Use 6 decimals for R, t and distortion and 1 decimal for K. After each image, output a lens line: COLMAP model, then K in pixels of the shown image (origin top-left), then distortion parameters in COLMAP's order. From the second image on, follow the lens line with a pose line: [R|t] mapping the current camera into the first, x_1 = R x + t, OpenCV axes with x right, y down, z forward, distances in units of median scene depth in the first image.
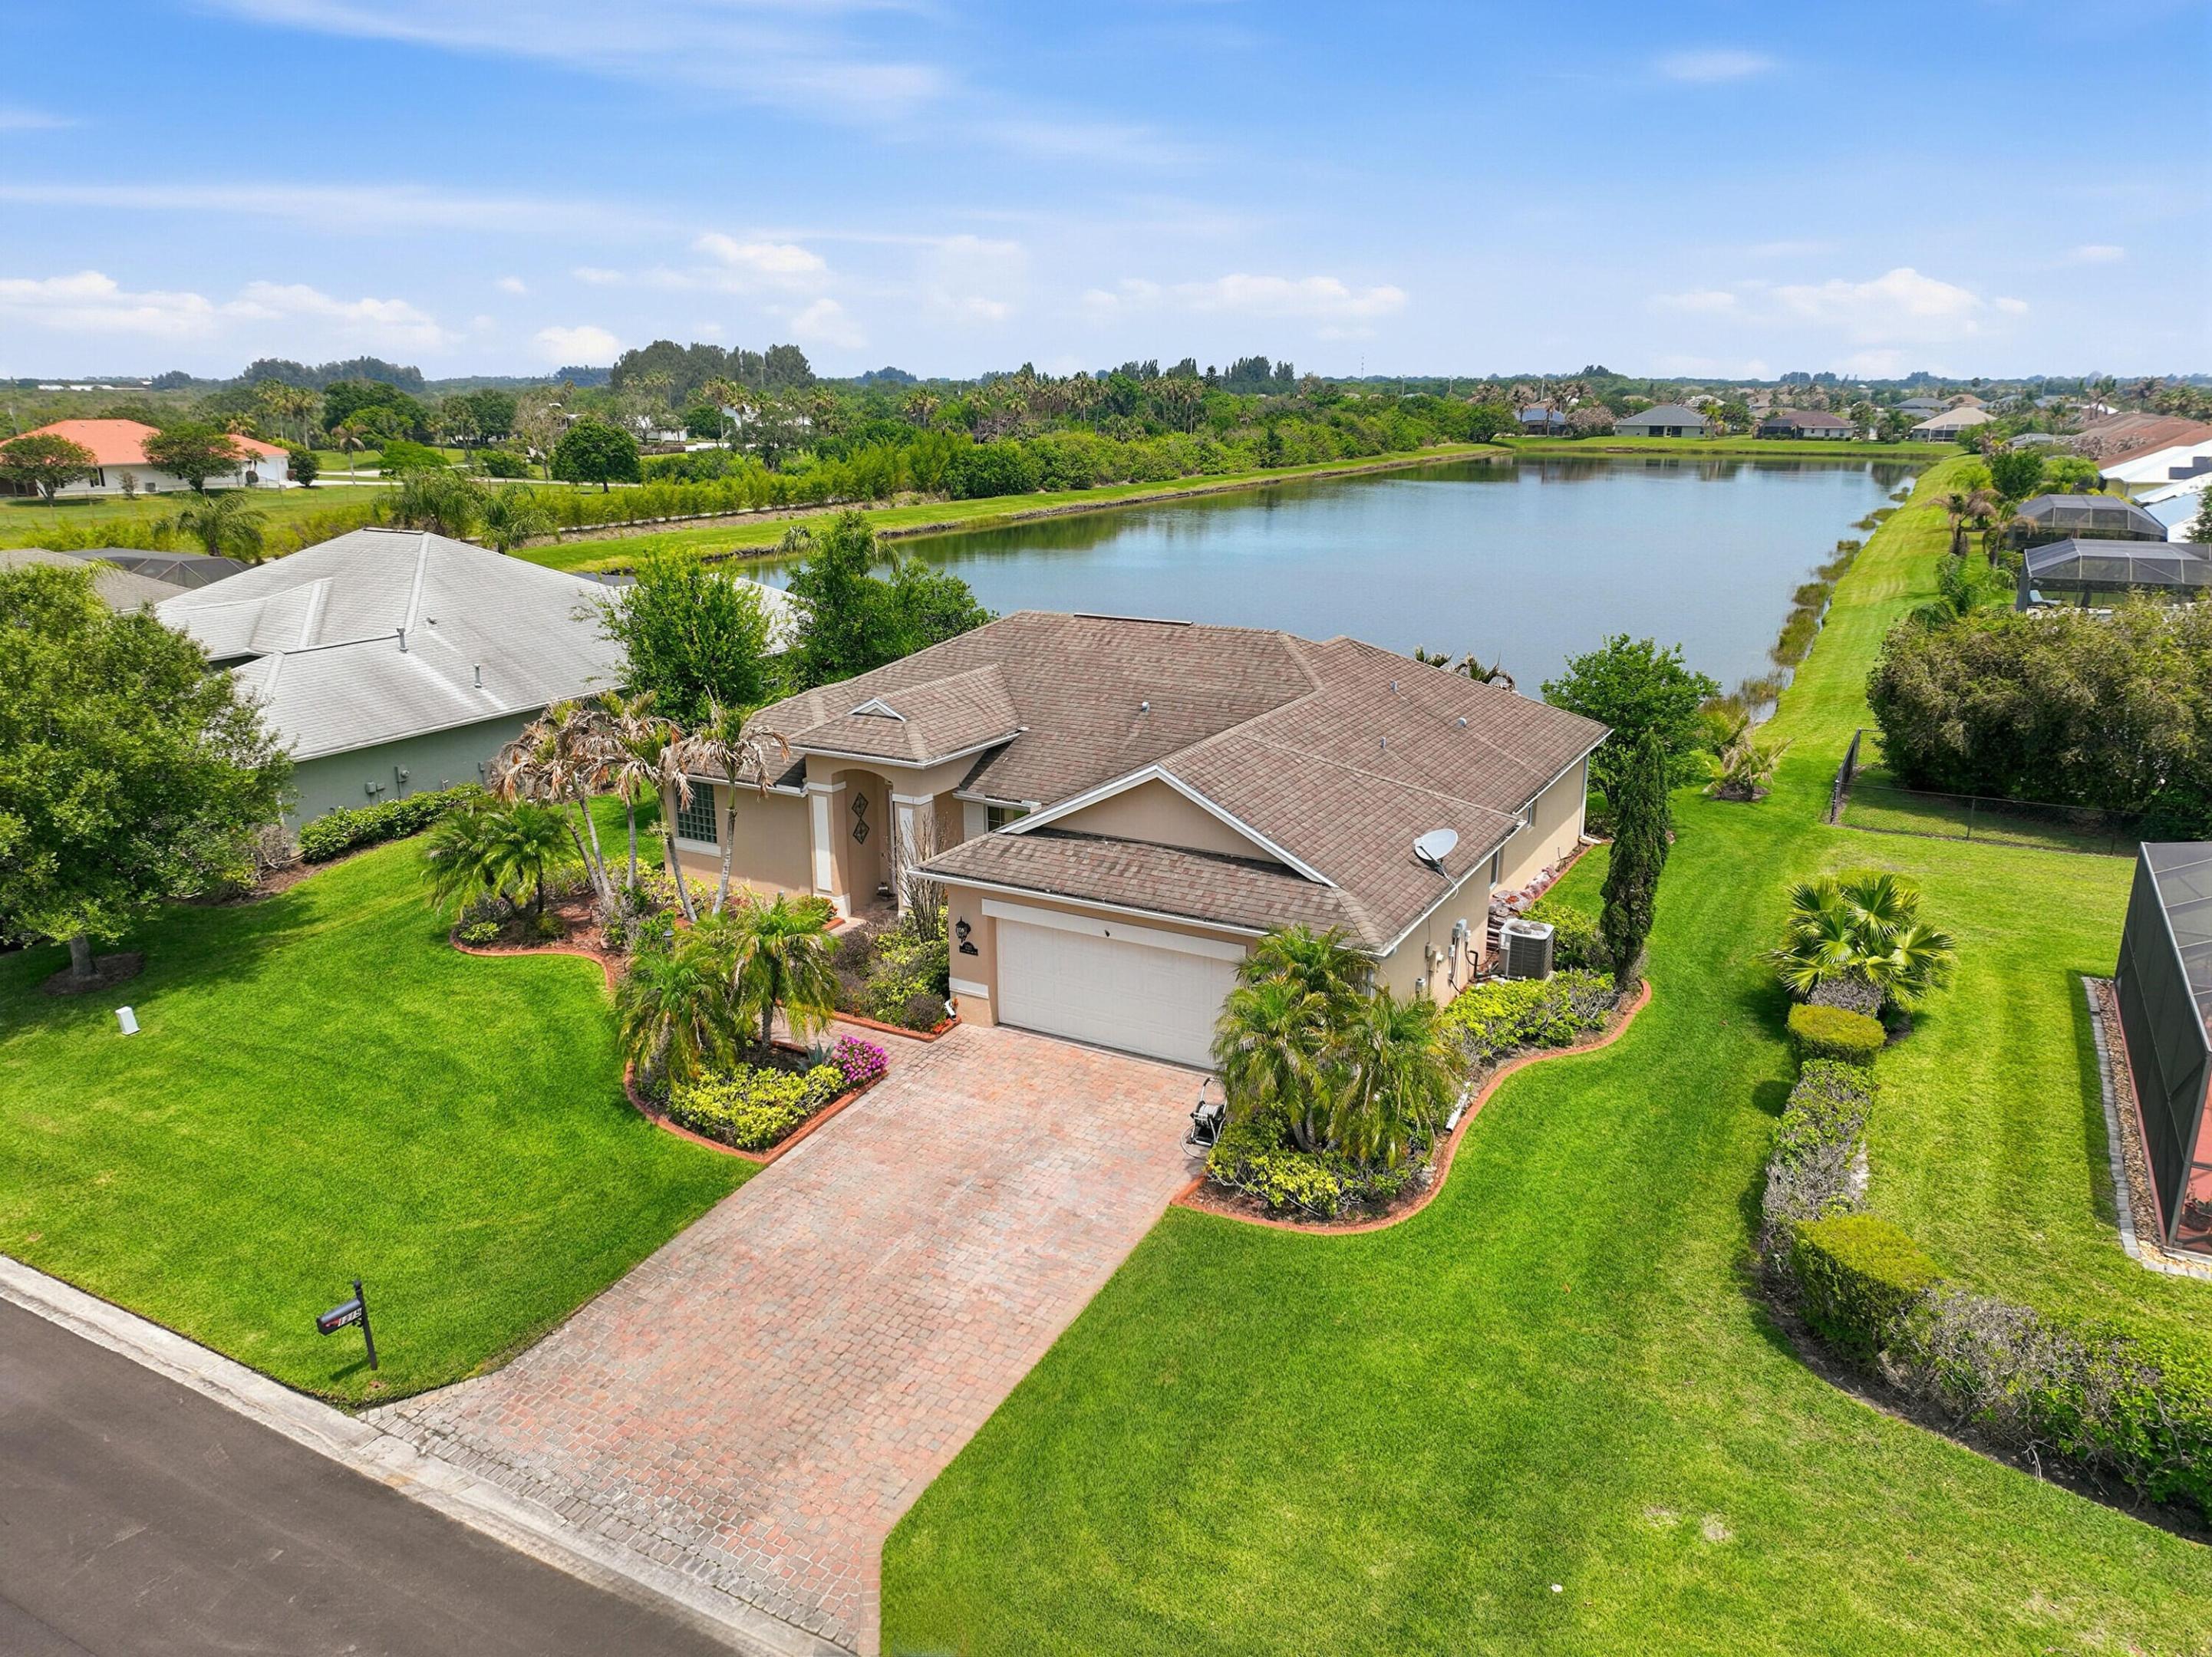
lens RADIAL K [[1550.6, 0, 1089.7], [0, 1550.6, 820.4], [0, 0, 1]] dist [-0.000501, 0.014850]
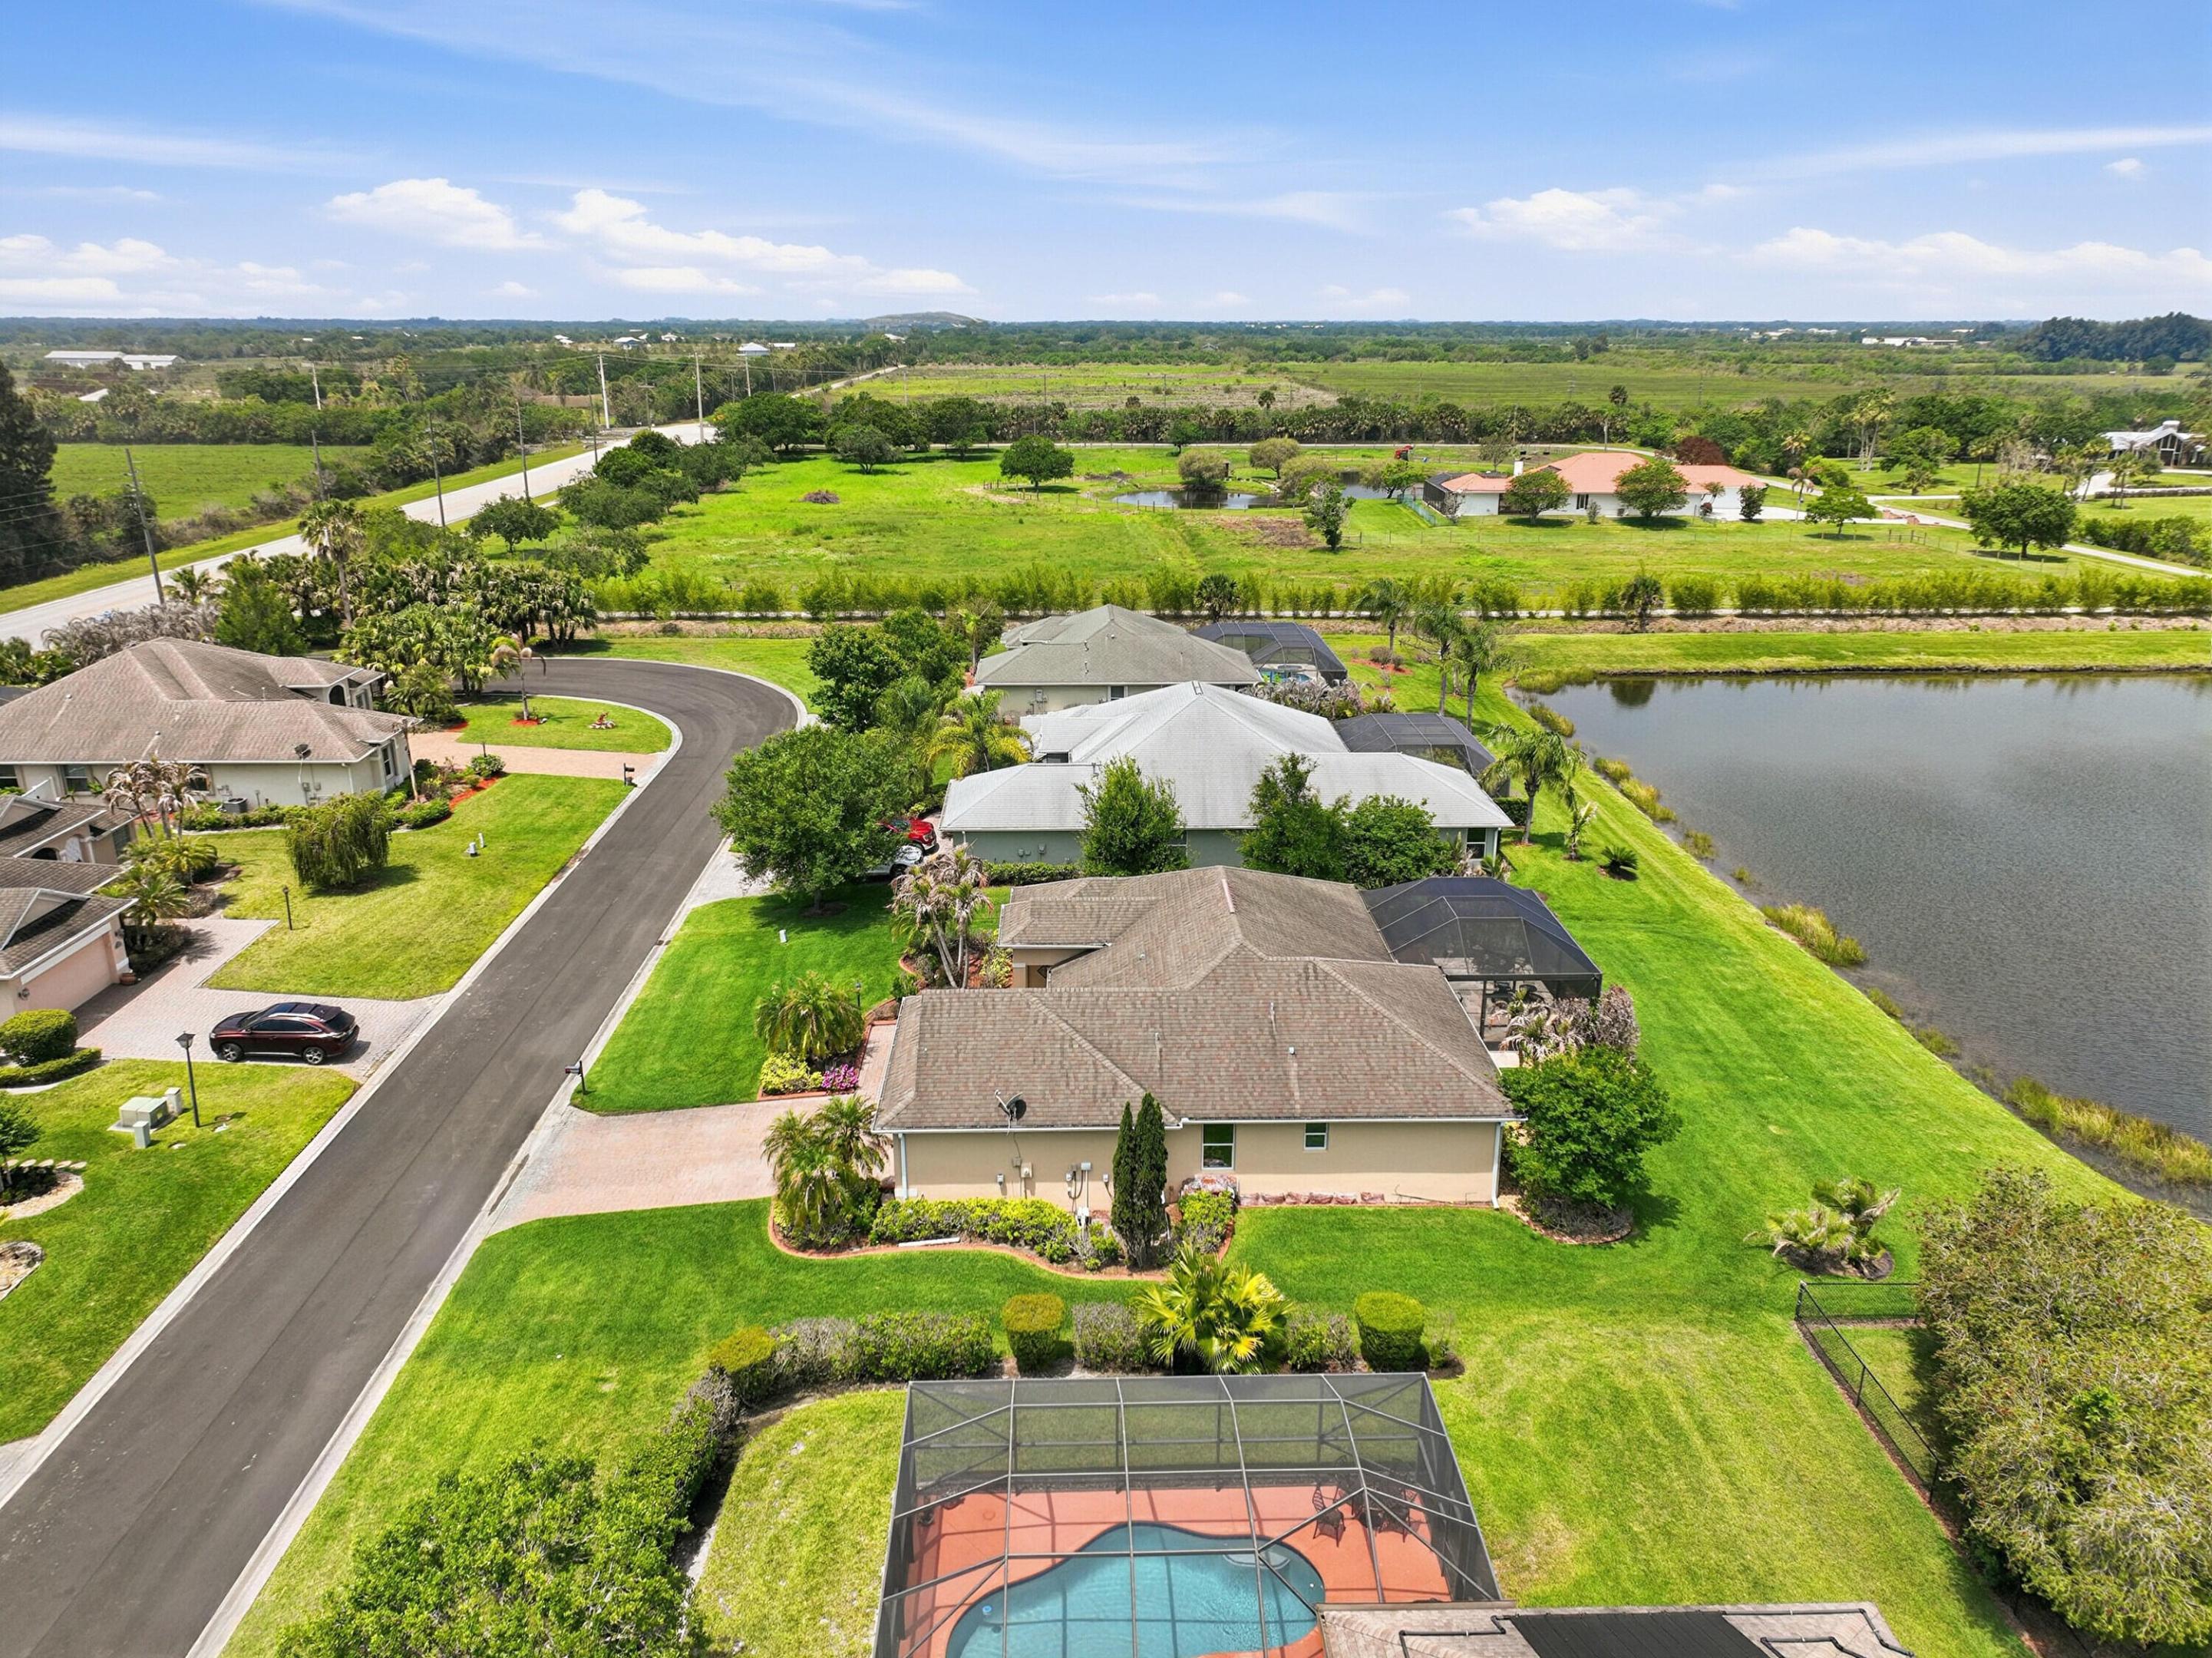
lens RADIAL K [[1550.8, 0, 1092.2], [0, 1550.8, 827.1], [0, 0, 1]] dist [-0.000501, 0.014850]
pose [[0.506234, 0.266477, -0.820193, 0.256556], [-0.232269, 0.958049, 0.167906, -0.092319], [0.830529, 0.105505, 0.546892, 0.028185]]
